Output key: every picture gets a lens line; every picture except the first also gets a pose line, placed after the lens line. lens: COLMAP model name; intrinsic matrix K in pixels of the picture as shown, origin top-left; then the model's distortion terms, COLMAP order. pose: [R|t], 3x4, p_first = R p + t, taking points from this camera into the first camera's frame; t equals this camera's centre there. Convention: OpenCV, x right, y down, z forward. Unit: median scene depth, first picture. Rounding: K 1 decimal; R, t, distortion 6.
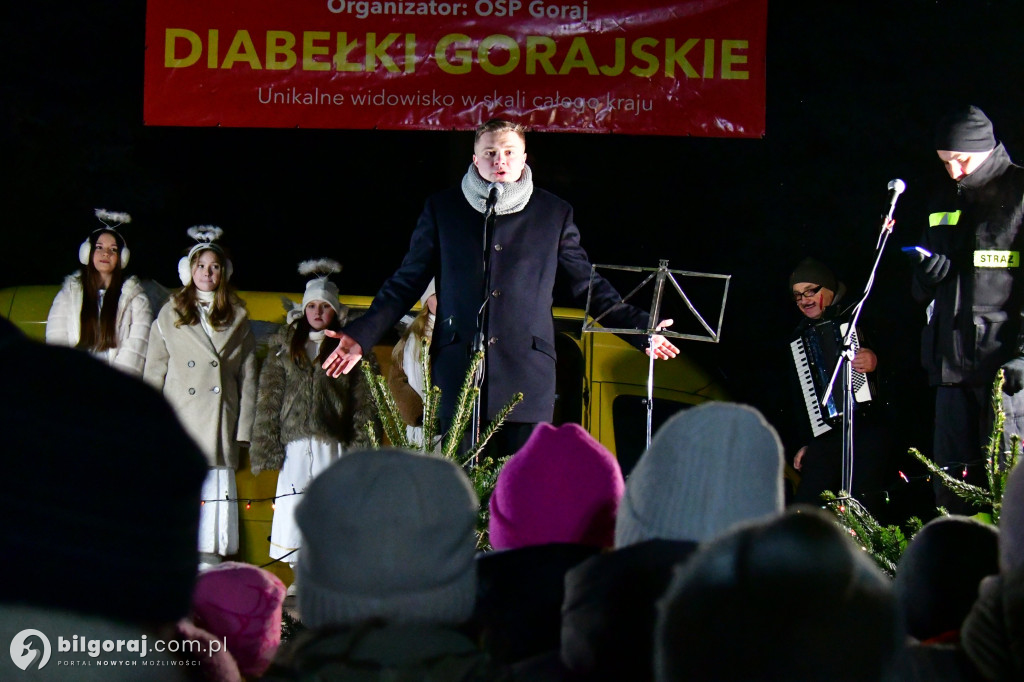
lens RADIAL K [[2202.1, 0, 512.0], [0, 2202.1, 341.0], [0, 0, 1]] dist [-0.011515, 0.226865]
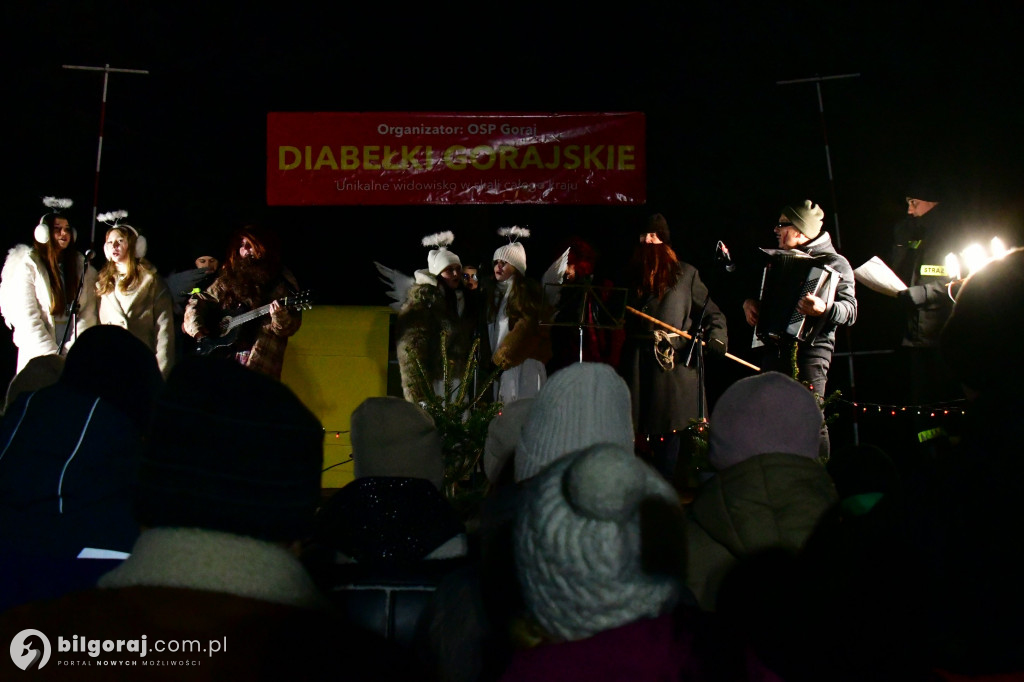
lens RADIAL K [[1578.5, 0, 512.0], [0, 1578.5, 341.0], [0, 0, 1]] dist [-0.009339, 0.077980]
pose [[0.999450, -0.024125, 0.022766, -0.014449], [0.023931, 0.999675, 0.008762, -0.003111], [-0.022970, -0.008213, 0.999702, -0.177762]]
